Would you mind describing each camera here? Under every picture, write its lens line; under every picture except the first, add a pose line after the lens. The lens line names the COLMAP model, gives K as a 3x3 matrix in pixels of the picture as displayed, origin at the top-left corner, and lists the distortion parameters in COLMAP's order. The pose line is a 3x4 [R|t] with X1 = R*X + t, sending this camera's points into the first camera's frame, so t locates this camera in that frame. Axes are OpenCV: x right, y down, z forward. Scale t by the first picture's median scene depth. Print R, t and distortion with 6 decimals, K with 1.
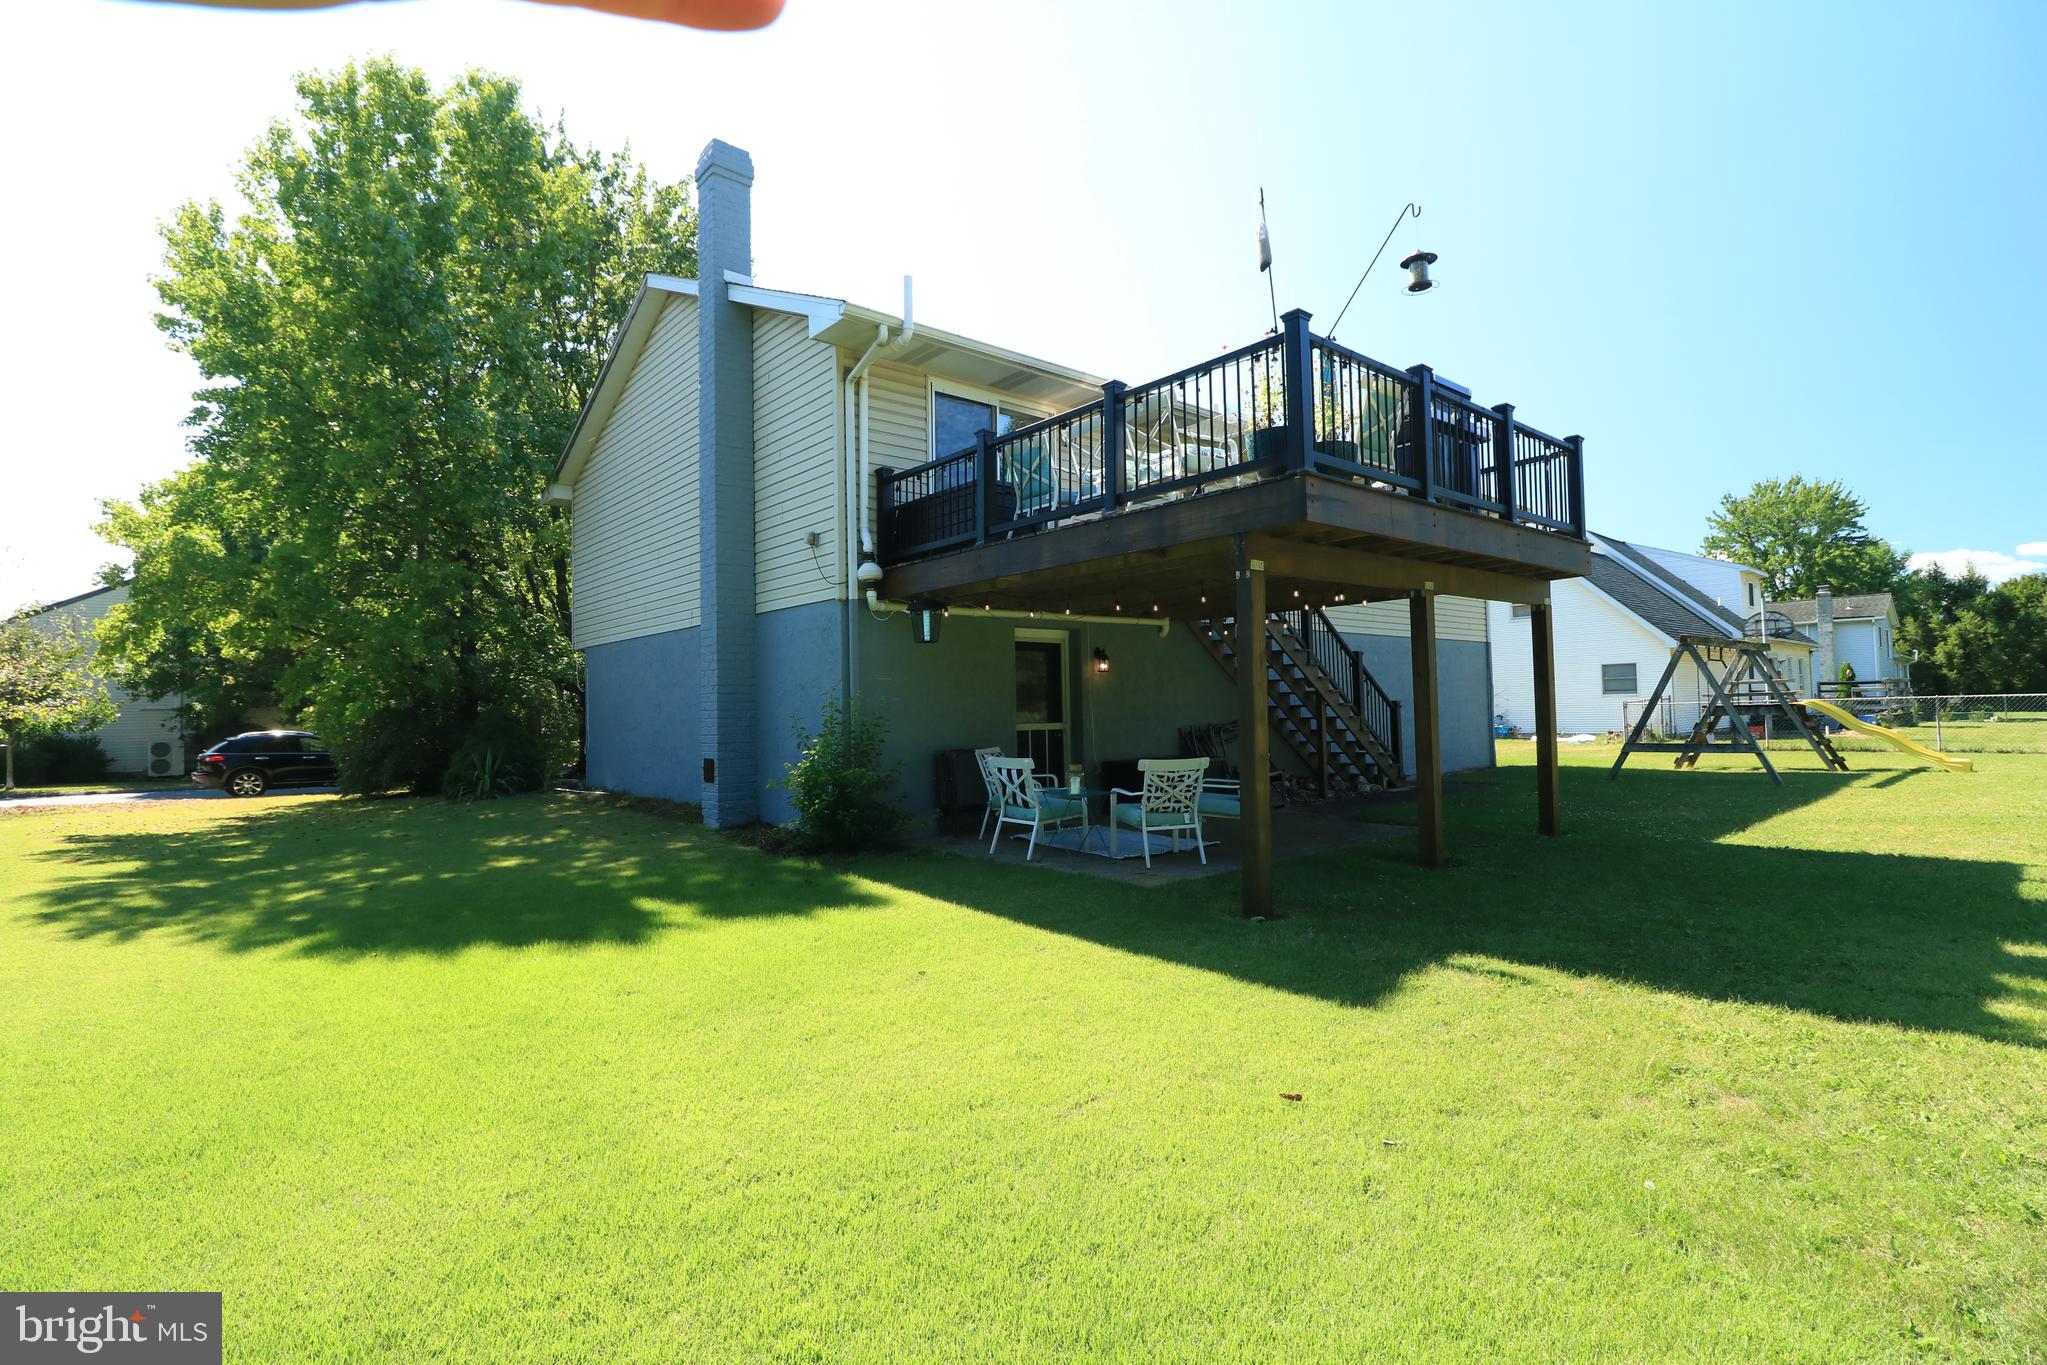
lens RADIAL K [[949.7, 0, 1036.6], [0, 949.7, 682.3], [0, 0, 1]] dist [-0.003973, -0.011420]
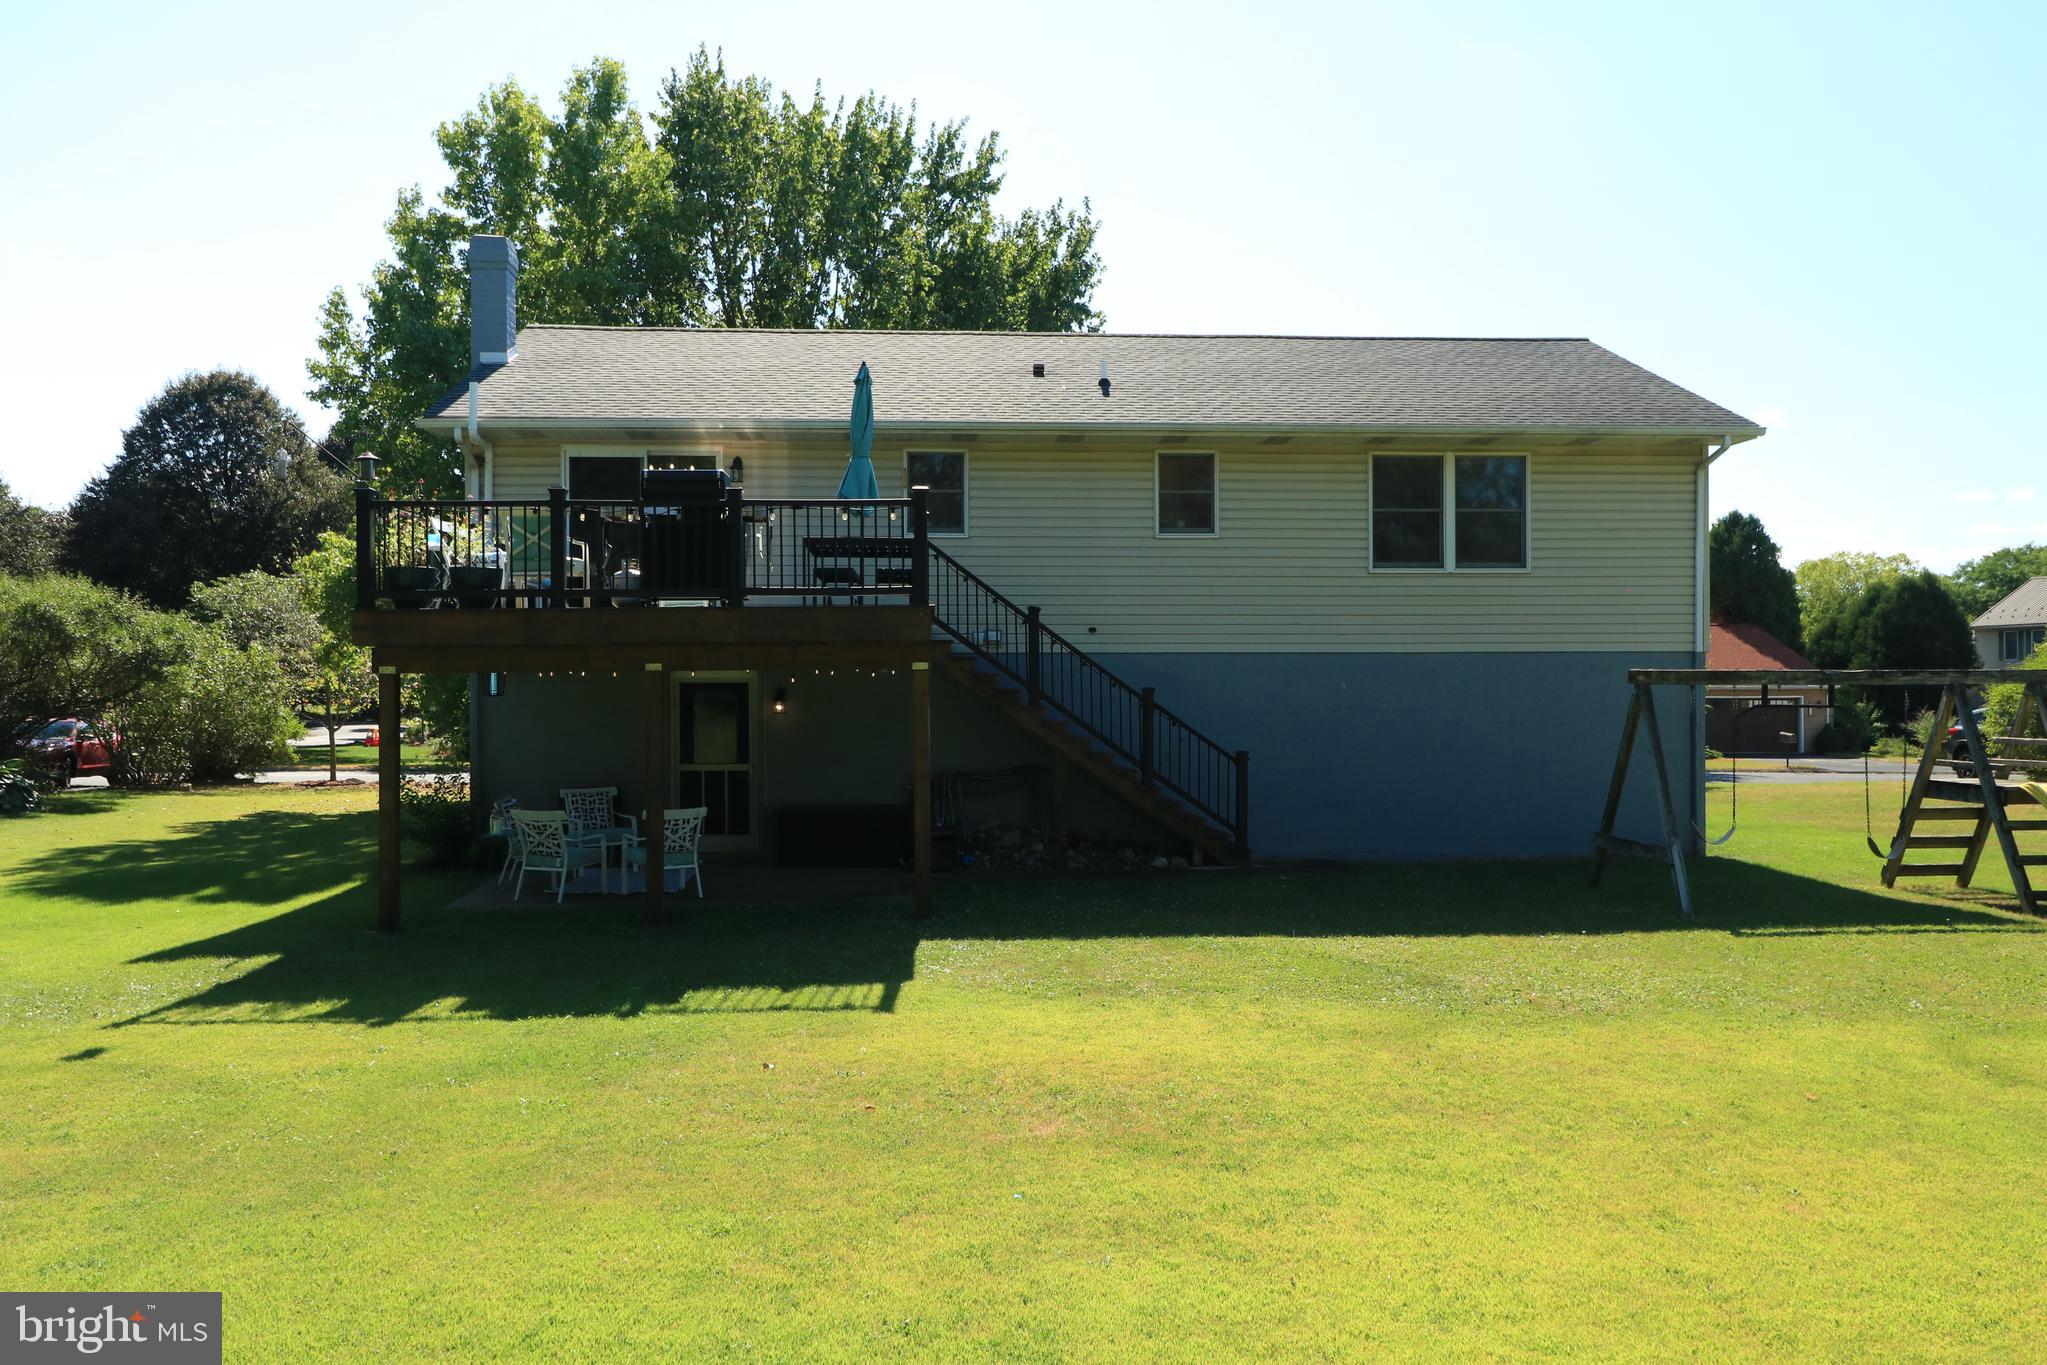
lens RADIAL K [[1610.4, 0, 1024.3], [0, 1610.4, 687.8], [0, 0, 1]] dist [0.002294, 0.004507]
pose [[0.794348, 0.022744, -0.607037, 0.939521], [0.002961, 0.999142, 0.041310, -0.077577], [0.607456, -0.034612, 0.793599, -0.102085]]
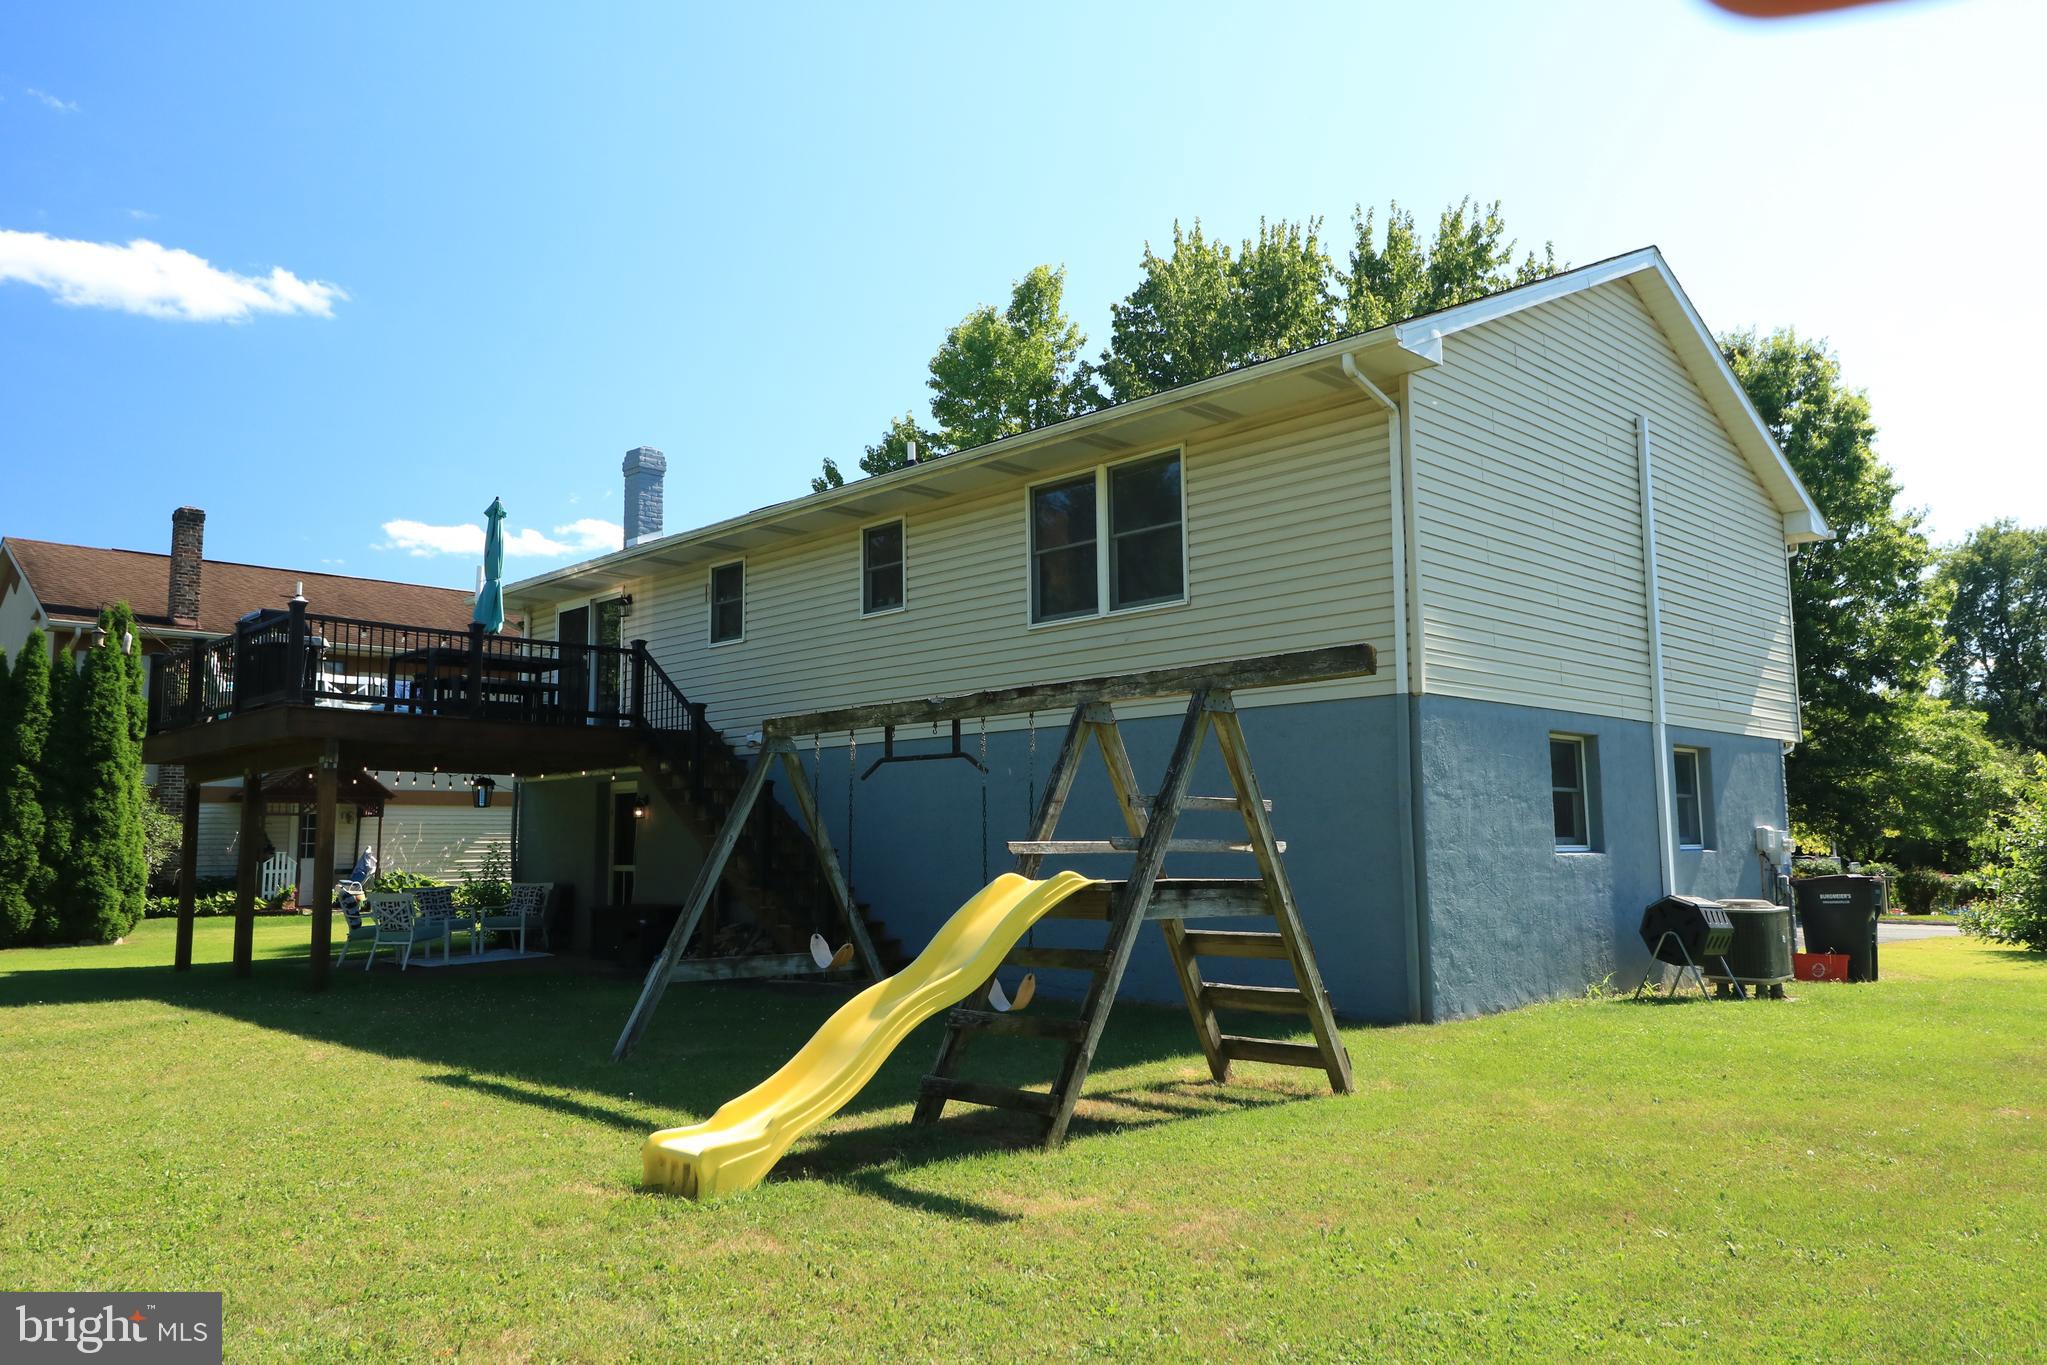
lens RADIAL K [[1462.1, 0, 1033.6], [0, 1462.1, 674.6], [0, 0, 1]] dist [0.004745, -0.002529]
pose [[0.071538, -0.098470, -0.992565, 1.303127], [0.038714, 0.994639, -0.095886, 0.002002], [0.996686, -0.031566, 0.074966, 0.993407]]
